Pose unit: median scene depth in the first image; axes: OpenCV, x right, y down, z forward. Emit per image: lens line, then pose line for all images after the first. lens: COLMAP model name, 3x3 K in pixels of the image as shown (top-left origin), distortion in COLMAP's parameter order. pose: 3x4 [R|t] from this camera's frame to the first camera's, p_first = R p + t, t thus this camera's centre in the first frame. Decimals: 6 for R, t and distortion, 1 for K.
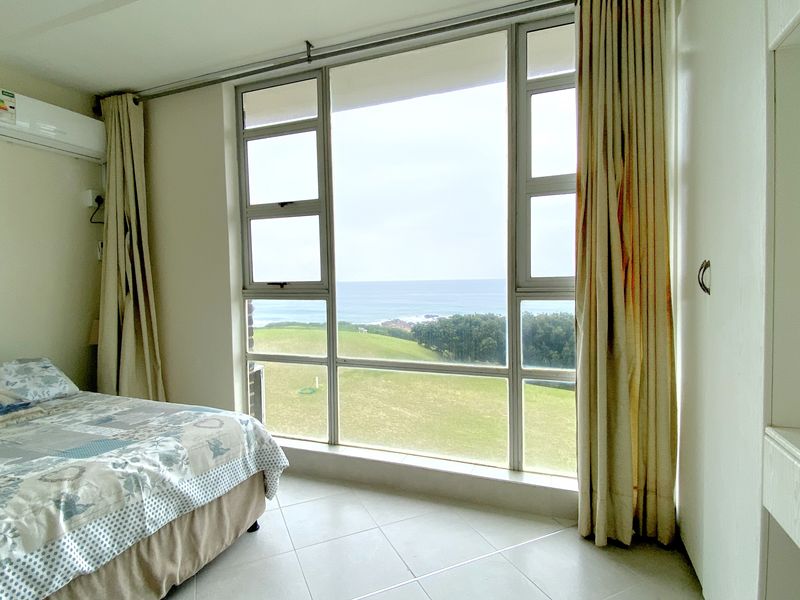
lens RADIAL K [[430.8, 0, 400.0], [0, 430.8, 299.2], [0, 0, 1]] dist [0.049394, -0.049997]
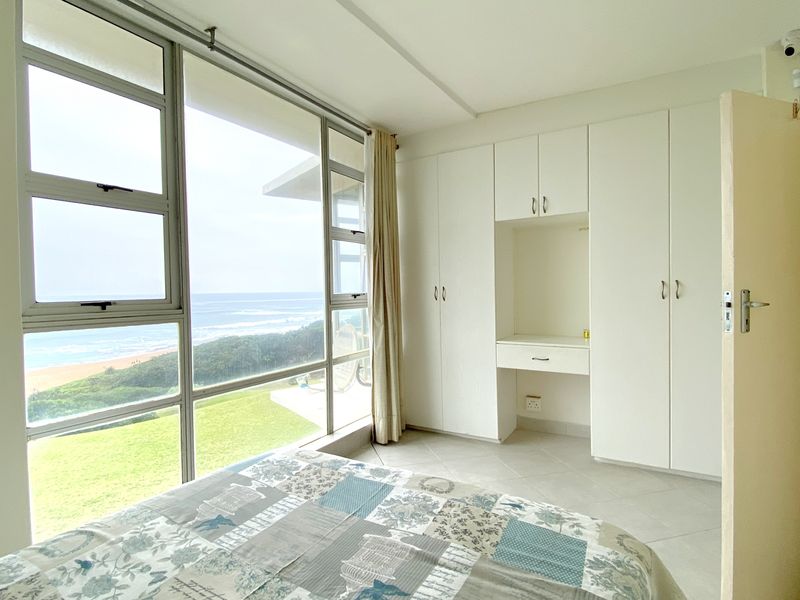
lens RADIAL K [[430.8, 0, 400.0], [0, 430.8, 299.2], [0, 0, 1]] dist [0.049394, -0.049997]
pose [[0.163903, -0.008738, 0.986438, -0.915704], [0.060324, 0.998178, -0.001181, -0.015494], [-0.984630, 0.059700, 0.164132, 0.461265]]
